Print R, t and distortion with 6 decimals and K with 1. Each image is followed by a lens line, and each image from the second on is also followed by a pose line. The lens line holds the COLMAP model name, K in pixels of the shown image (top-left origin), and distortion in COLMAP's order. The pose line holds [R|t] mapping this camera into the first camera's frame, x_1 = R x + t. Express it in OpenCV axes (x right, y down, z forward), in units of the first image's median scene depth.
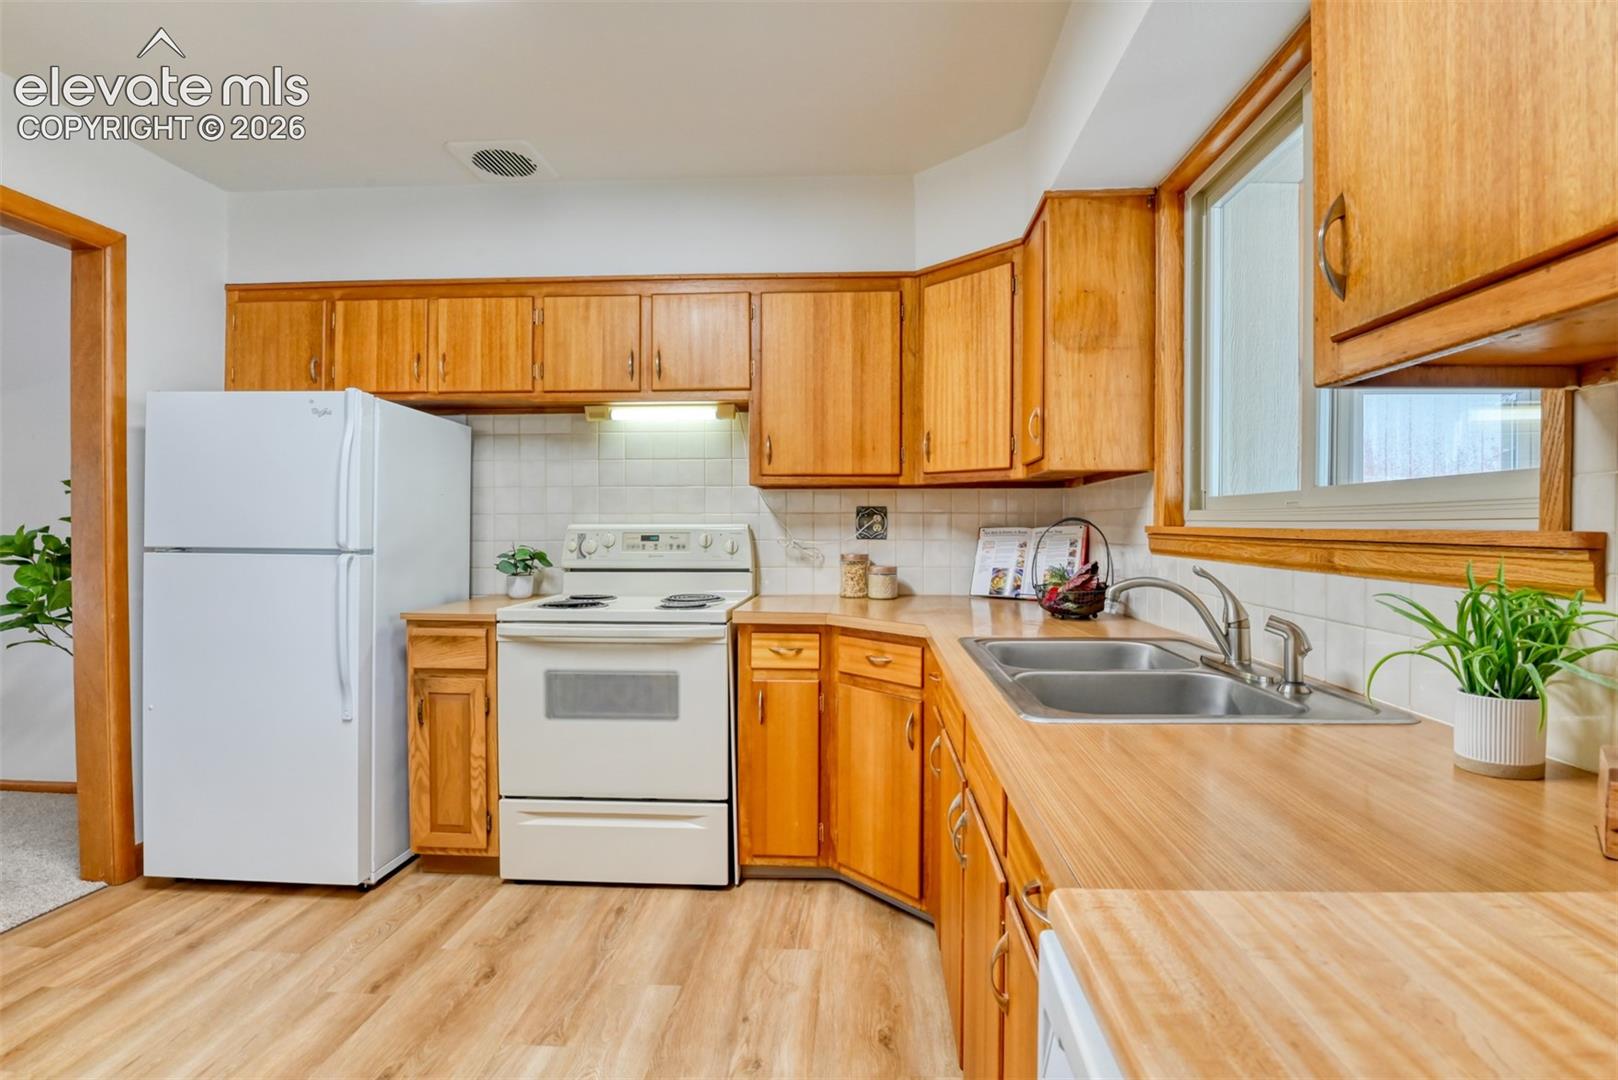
lens RADIAL K [[797.9, 0, 829.7], [0, 797.9, 539.1], [0, 0, 1]] dist [-0.029119, -0.000371]
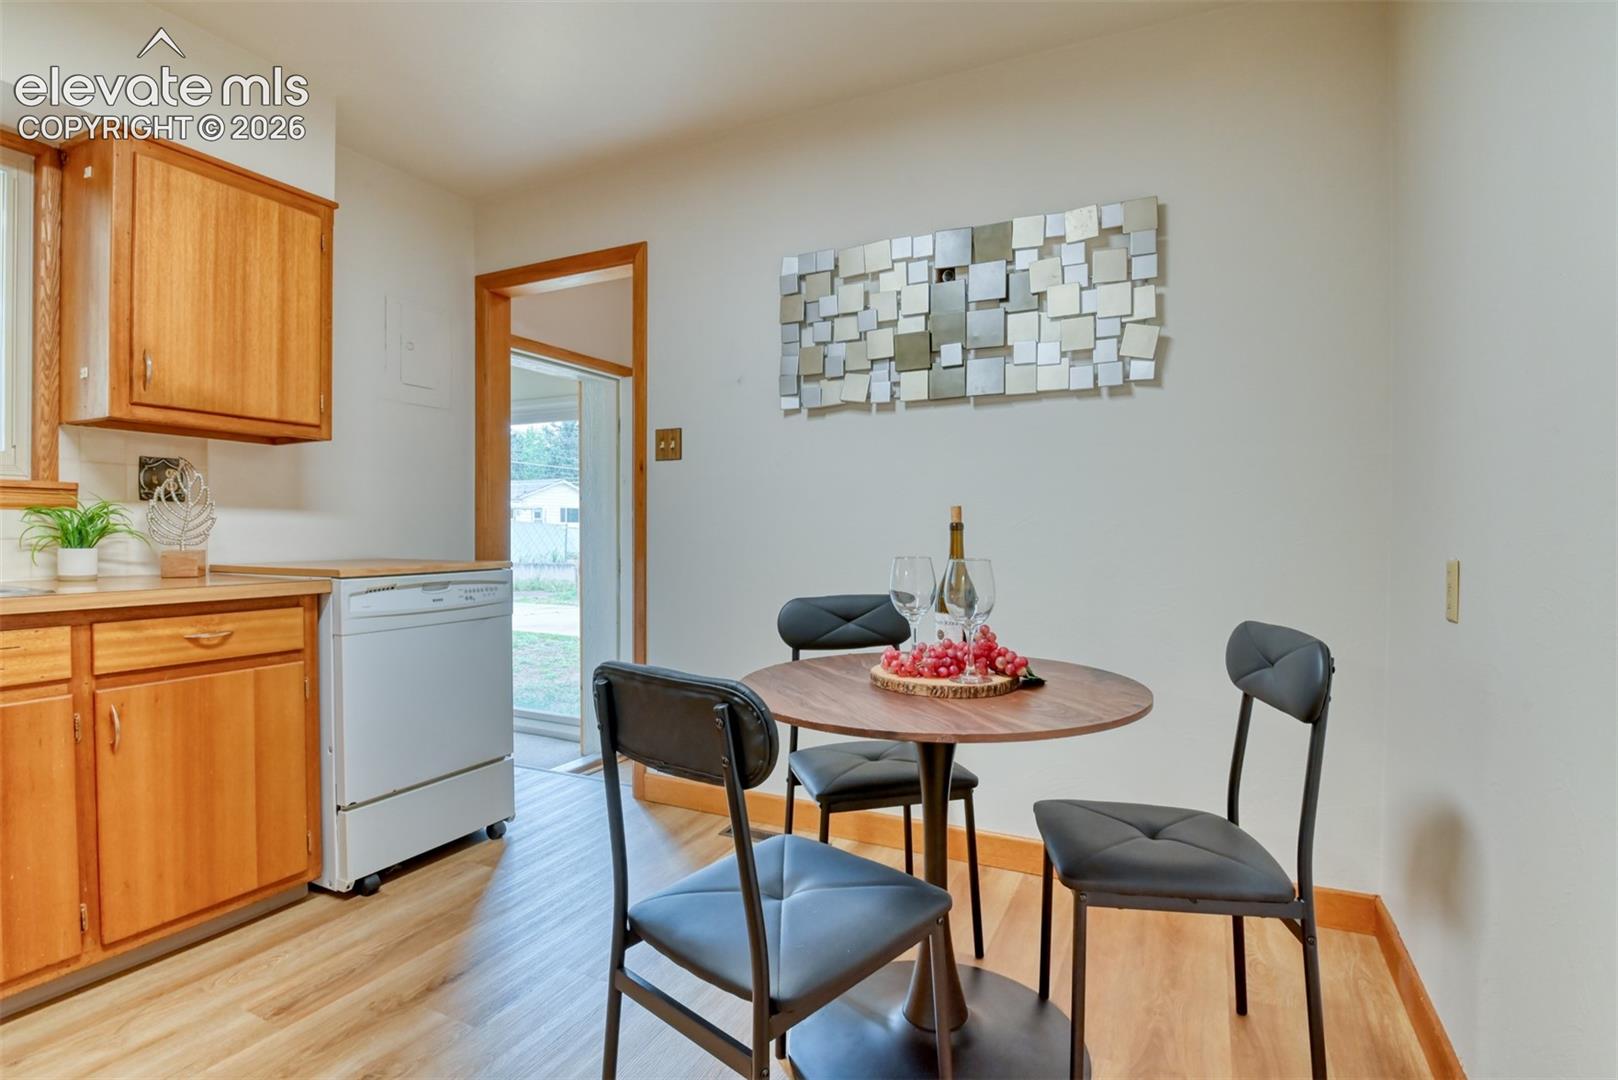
lens RADIAL K [[789.8, 0, 811.3], [0, 789.8, 545.8], [0, 0, 1]] dist [-0.032841, -0.000222]
pose [[-0.916064, -0.012505, 0.400837, -0.727224], [-0.000192, 0.999527, 0.030745, 0.038541], [-0.401032, 0.028087, -0.915633, 0.753691]]
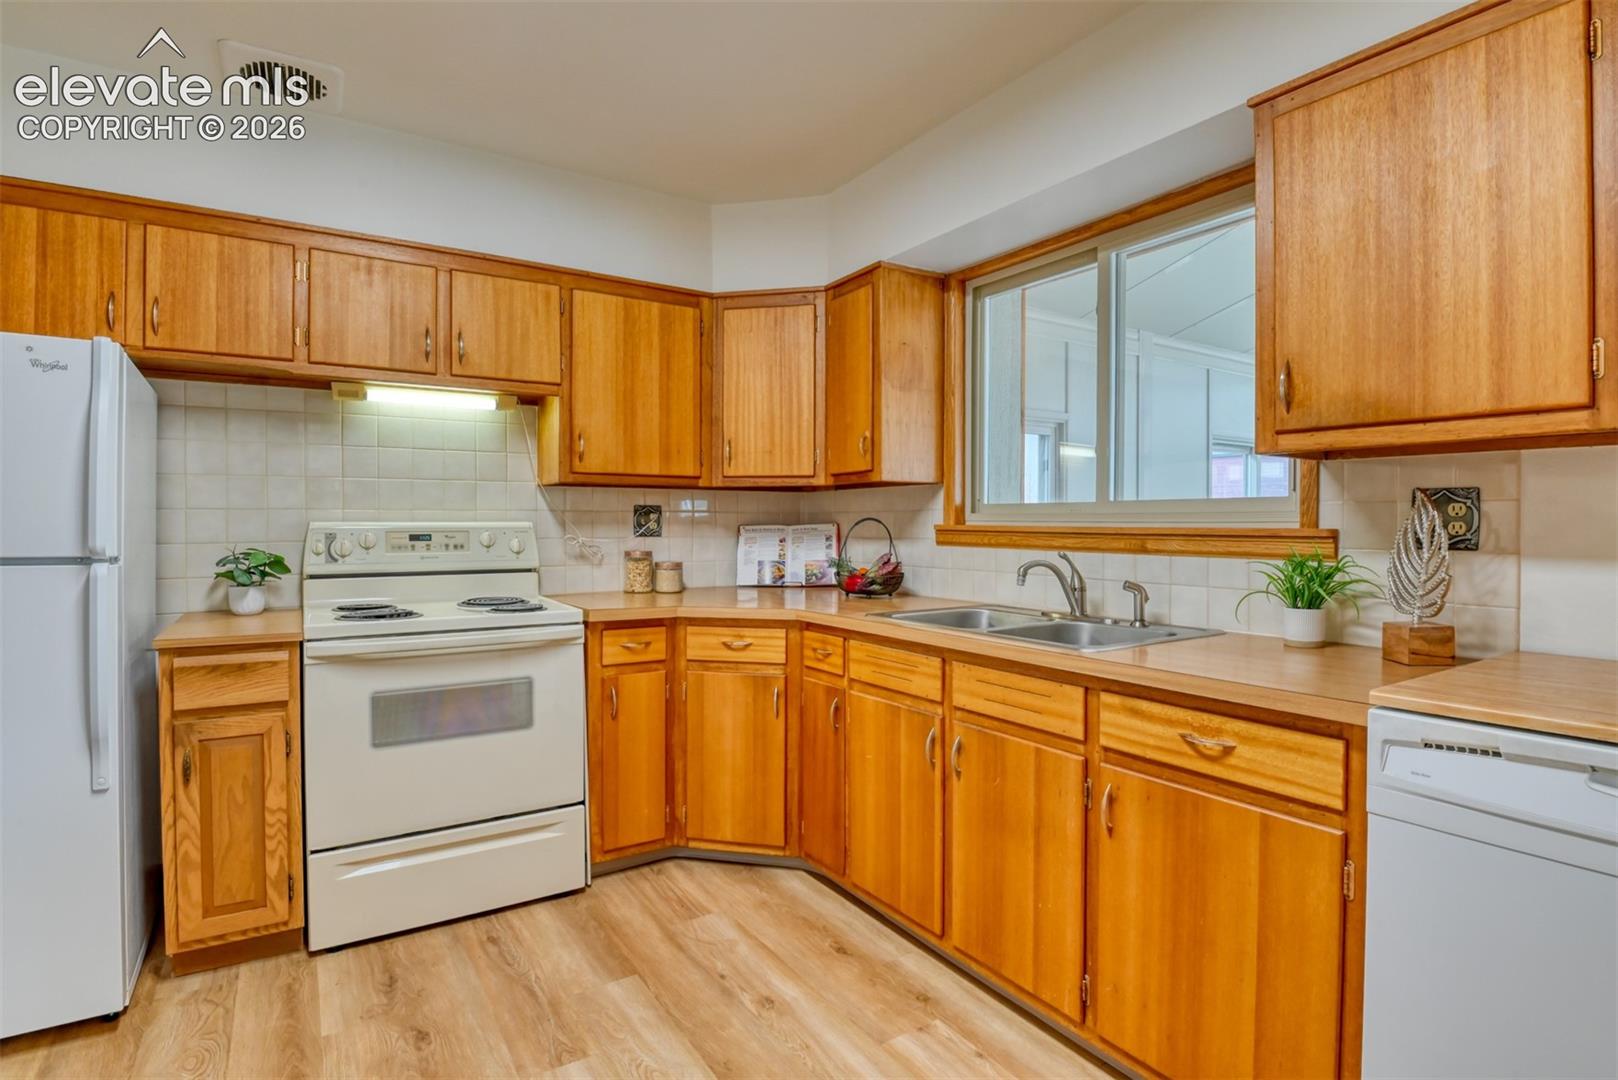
lens RADIAL K [[801.5, 0, 818.2], [0, 801.5, 532.7], [0, 0, 1]] dist [-0.028819, -0.000747]
pose [[0.809789, -0.006730, 0.586683, -0.463613], [0.008561, 0.999963, -0.000346, -0.003197], [-0.586659, 0.005302, 0.809817, 0.021130]]
